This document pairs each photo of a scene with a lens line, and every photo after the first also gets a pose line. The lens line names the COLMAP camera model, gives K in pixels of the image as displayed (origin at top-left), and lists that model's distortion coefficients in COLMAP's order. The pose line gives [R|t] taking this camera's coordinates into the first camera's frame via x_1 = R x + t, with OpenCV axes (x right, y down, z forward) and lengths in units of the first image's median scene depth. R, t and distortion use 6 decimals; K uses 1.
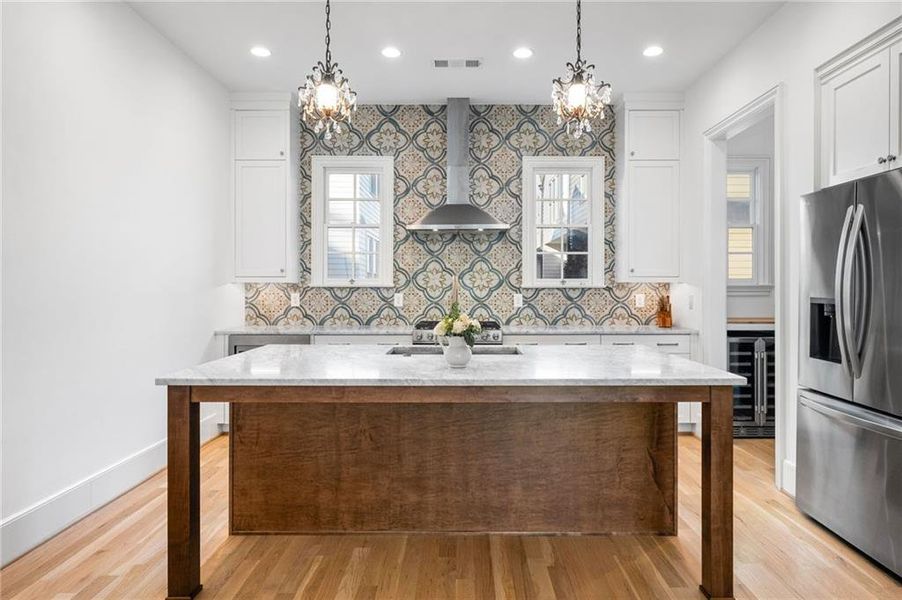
lens RADIAL K [[542.0, 0, 456.1], [0, 542.0, 288.2], [0, 0, 1]] dist [0.000058, -0.001278]
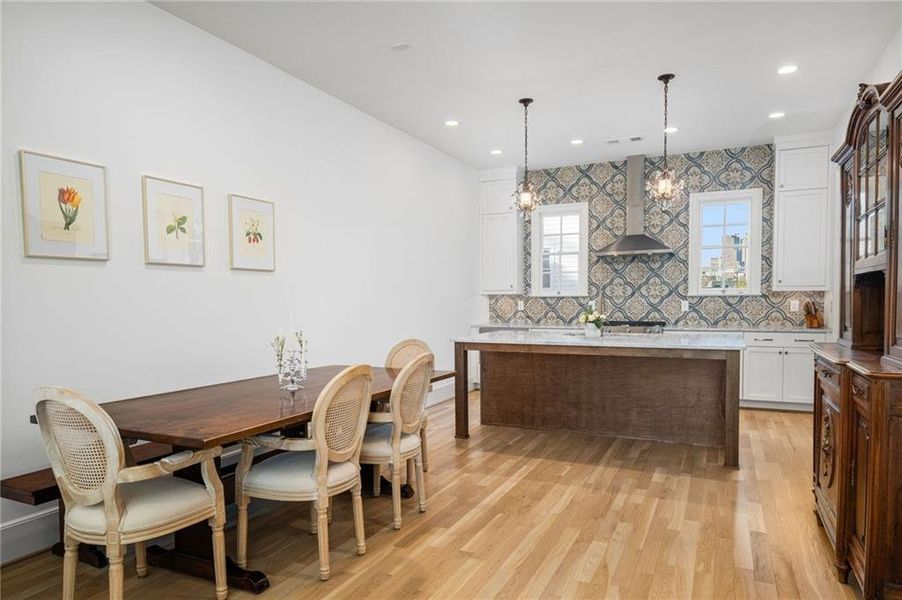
lens RADIAL K [[572.5, 0, 449.9], [0, 572.5, 304.0], [0, 0, 1]] dist [-0.001951, 0.000052]
pose [[0.901652, -0.003405, -0.432449, 0.200877], [0.009016, 0.999900, 0.010925, -0.002009], [0.432368, -0.013750, 0.901592, -0.482251]]
